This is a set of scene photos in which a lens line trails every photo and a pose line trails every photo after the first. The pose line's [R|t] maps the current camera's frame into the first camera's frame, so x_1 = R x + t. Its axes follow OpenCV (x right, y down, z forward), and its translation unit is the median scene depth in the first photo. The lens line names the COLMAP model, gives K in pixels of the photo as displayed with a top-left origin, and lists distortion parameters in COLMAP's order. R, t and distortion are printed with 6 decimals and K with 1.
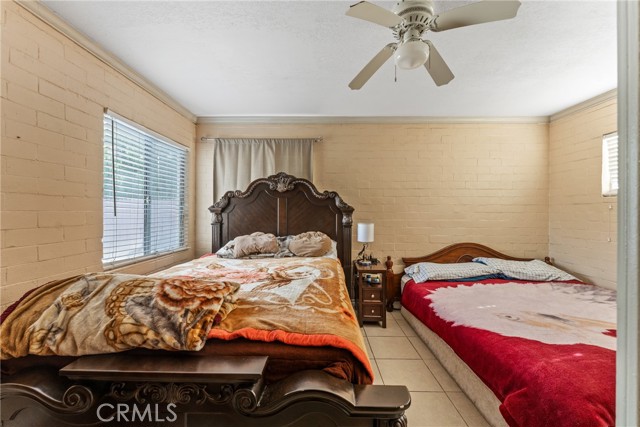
lens RADIAL K [[258.6, 0, 315.8], [0, 258.6, 213.0], [0, 0, 1]] dist [0.000071, 0.000311]
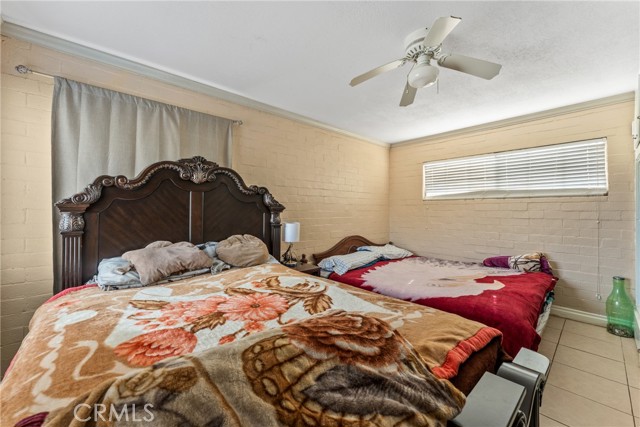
lens RADIAL K [[258.6, 0, 318.3], [0, 258.6, 211.9], [0, 0, 1]] dist [0.000071, 0.000311]
pose [[0.727461, -0.004645, 0.686133, -0.388613], [0.003284, 0.999989, 0.003288, -0.002297], [-0.686141, -0.000138, 0.727468, 0.236624]]
